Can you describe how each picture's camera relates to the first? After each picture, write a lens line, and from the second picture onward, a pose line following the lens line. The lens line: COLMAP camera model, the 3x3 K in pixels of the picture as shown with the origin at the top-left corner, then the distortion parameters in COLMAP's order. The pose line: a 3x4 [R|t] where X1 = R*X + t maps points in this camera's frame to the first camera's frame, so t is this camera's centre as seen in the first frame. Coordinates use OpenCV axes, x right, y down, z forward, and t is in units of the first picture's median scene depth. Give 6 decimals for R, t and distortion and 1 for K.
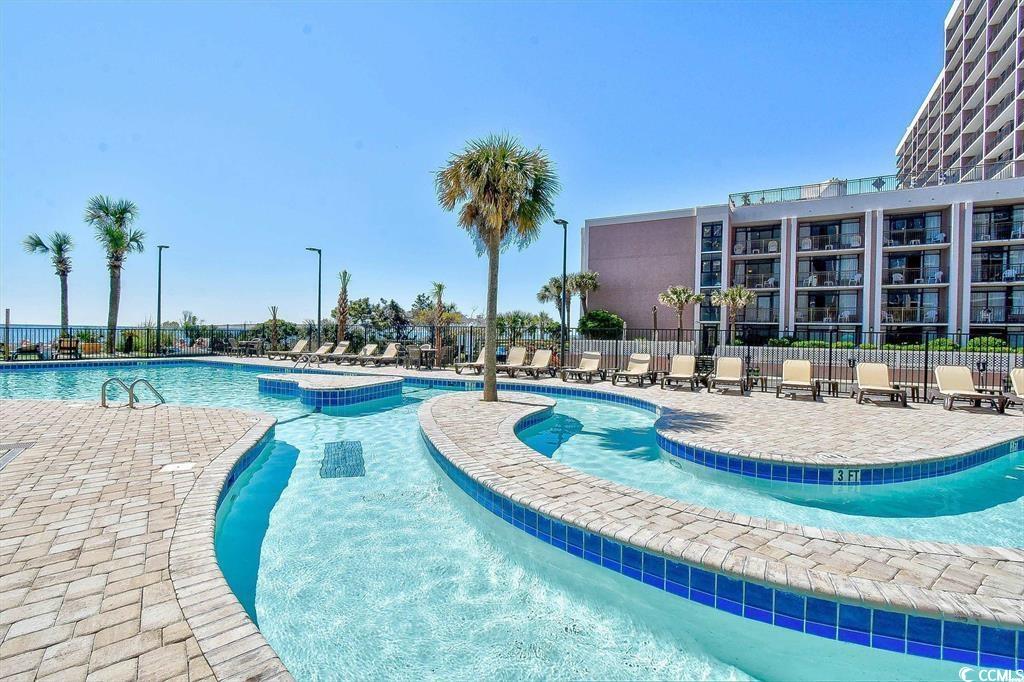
lens RADIAL K [[463.3, 0, 512.0], [0, 463.3, 341.0], [0, 0, 1]] dist [-0.001703, -0.000539]
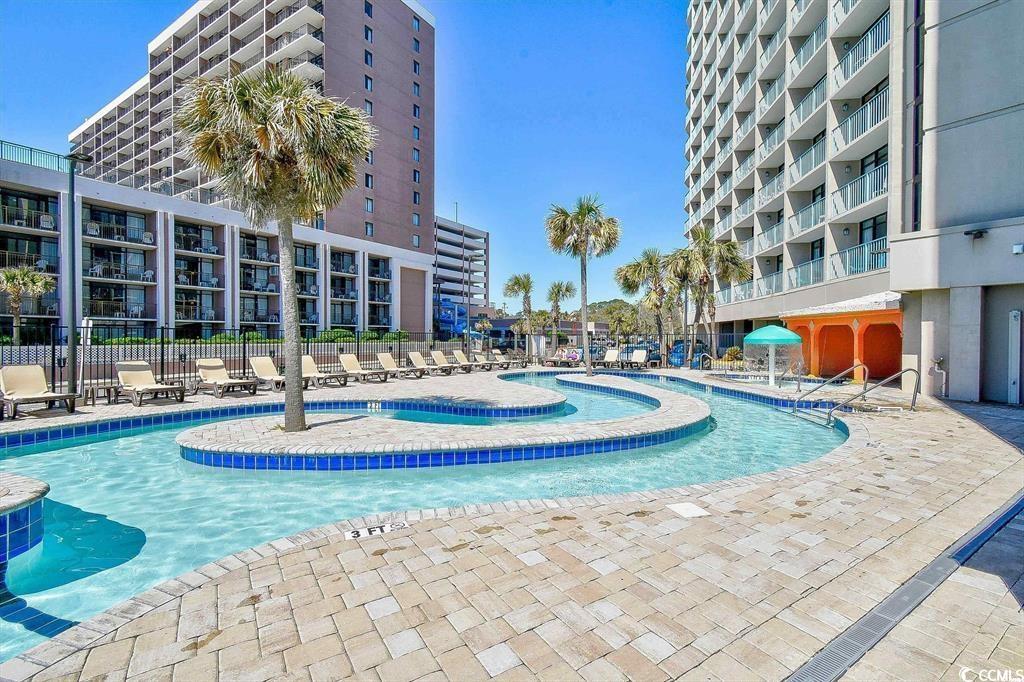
lens RADIAL K [[453.8, 0, 512.0], [0, 453.8, 341.0], [0, 0, 1]] dist [0.003814, 0.000033]
pose [[0.044580, -0.027519, 0.998627, -0.211337], [0.011102, 0.999572, 0.027049, -0.007936], [-0.998944, 0.009881, 0.044867, 0.155191]]
